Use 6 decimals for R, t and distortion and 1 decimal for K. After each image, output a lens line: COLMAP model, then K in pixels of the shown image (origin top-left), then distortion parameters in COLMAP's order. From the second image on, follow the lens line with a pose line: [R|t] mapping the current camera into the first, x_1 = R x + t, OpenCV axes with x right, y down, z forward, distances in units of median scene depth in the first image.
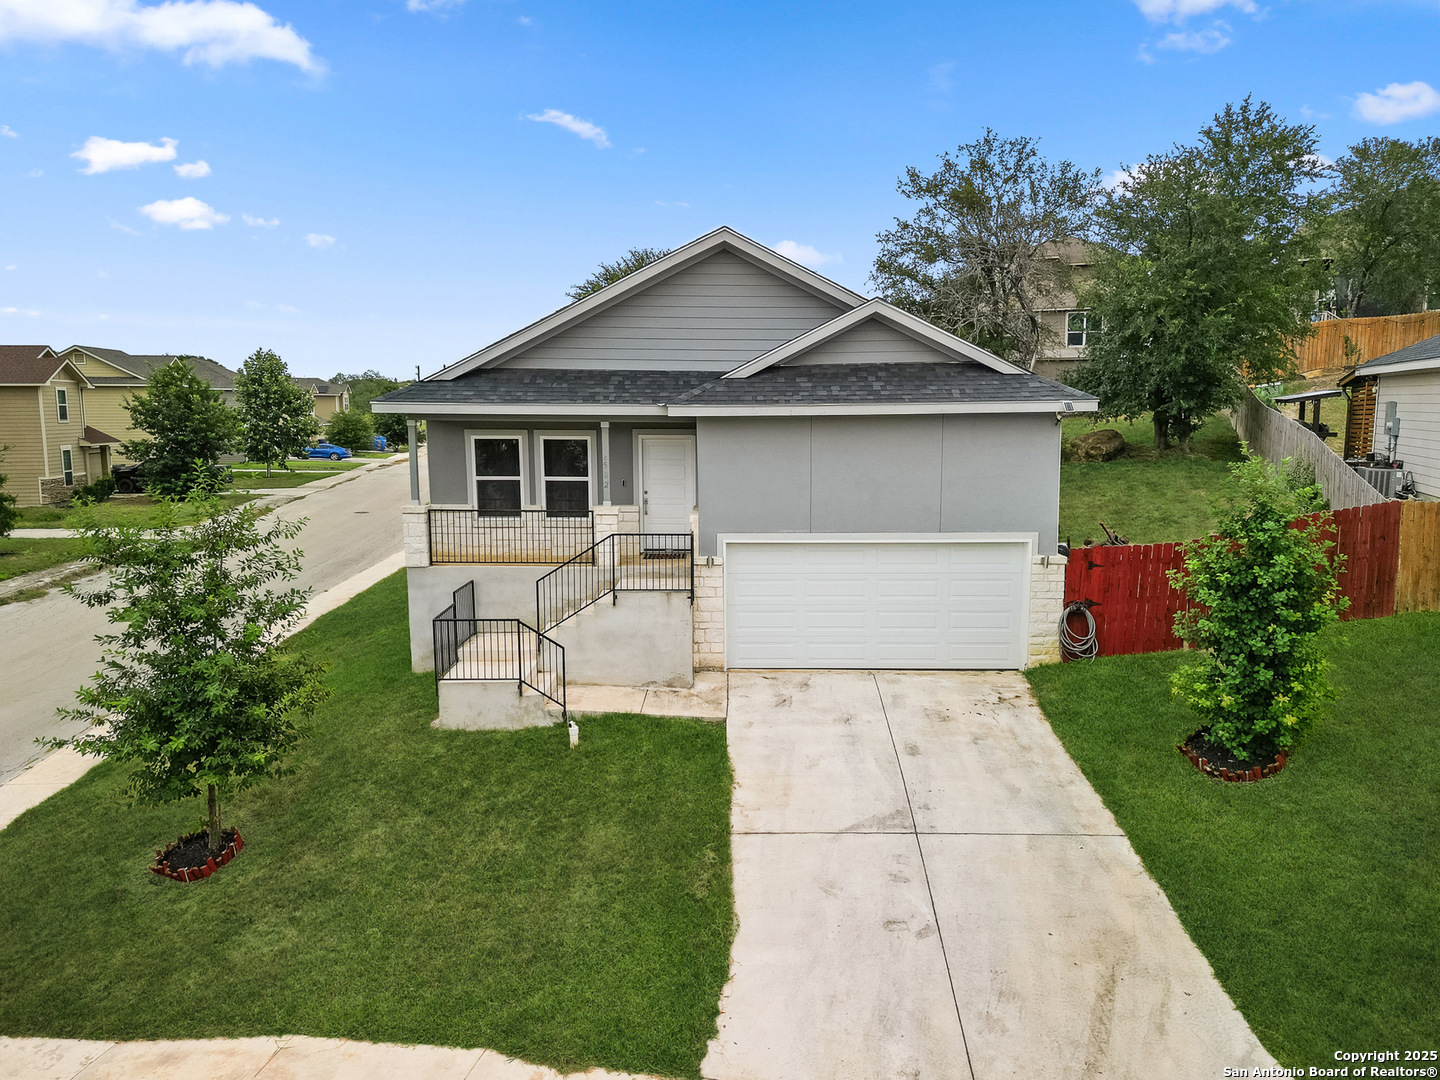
lens RADIAL K [[1024.1, 0, 702.7], [0, 1024.1, 539.8], [0, 0, 1]] dist [0.073748, -0.074904]
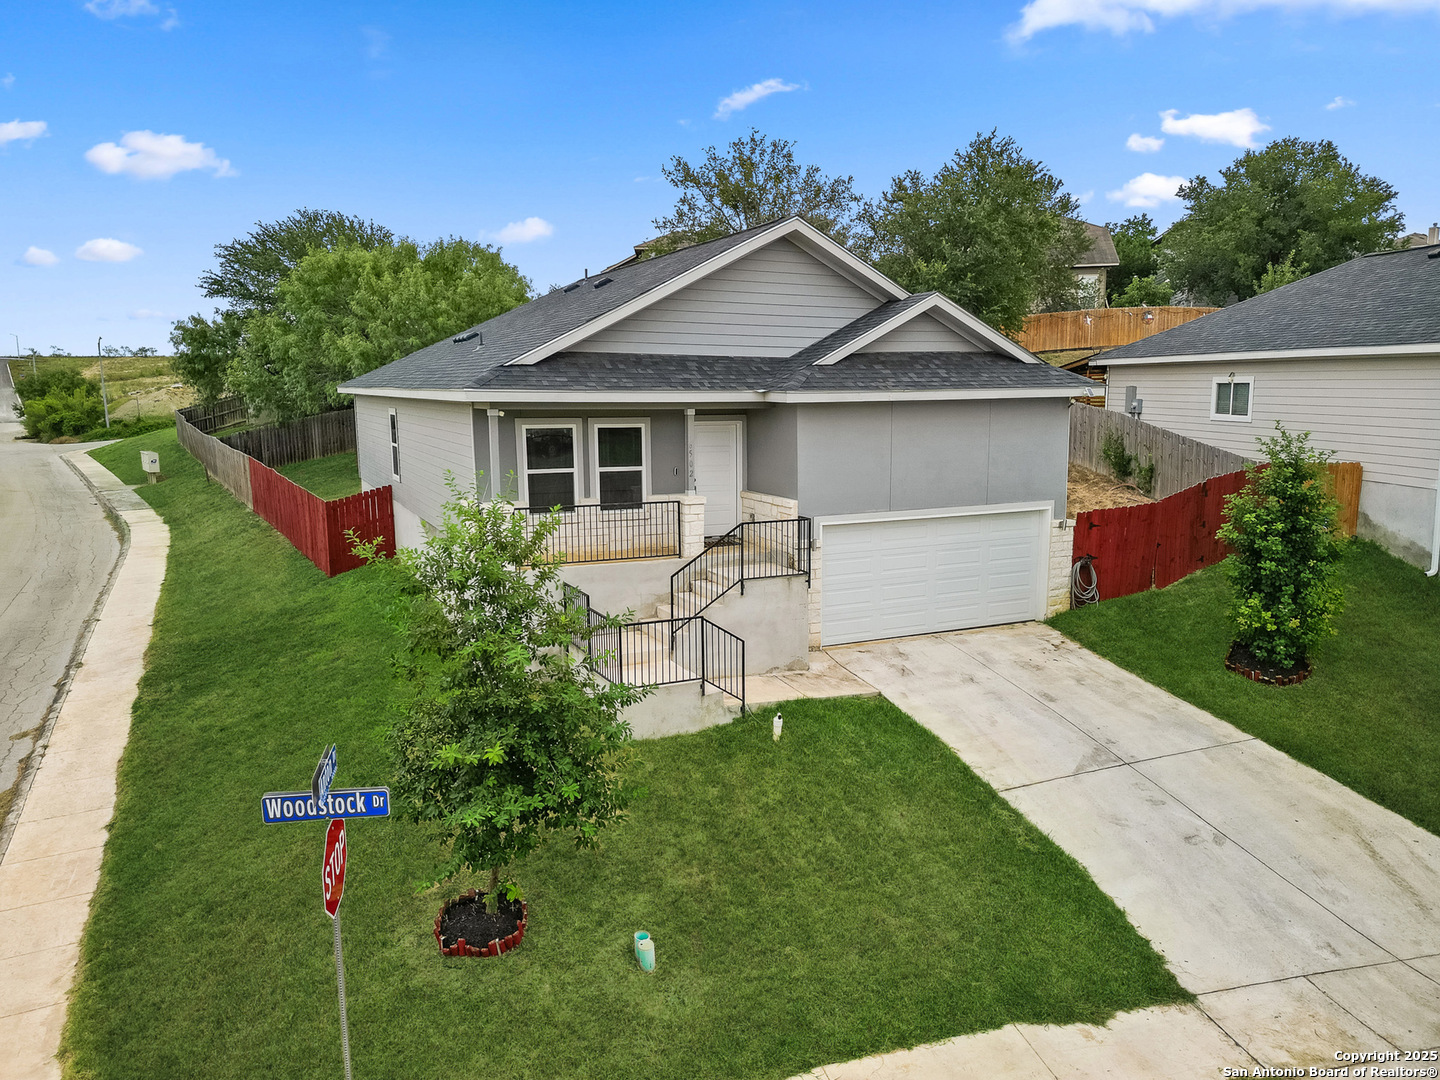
lens RADIAL K [[1024.1, 0, 702.7], [0, 1024.1, 539.8], [0, 0, 1]] dist [0.073748, -0.074904]
pose [[0.899210, -0.064985, 0.432664, -0.531610], [0.056820, 0.997878, 0.031791, -0.022095], [-0.433812, -0.004003, 0.900994, 0.123965]]
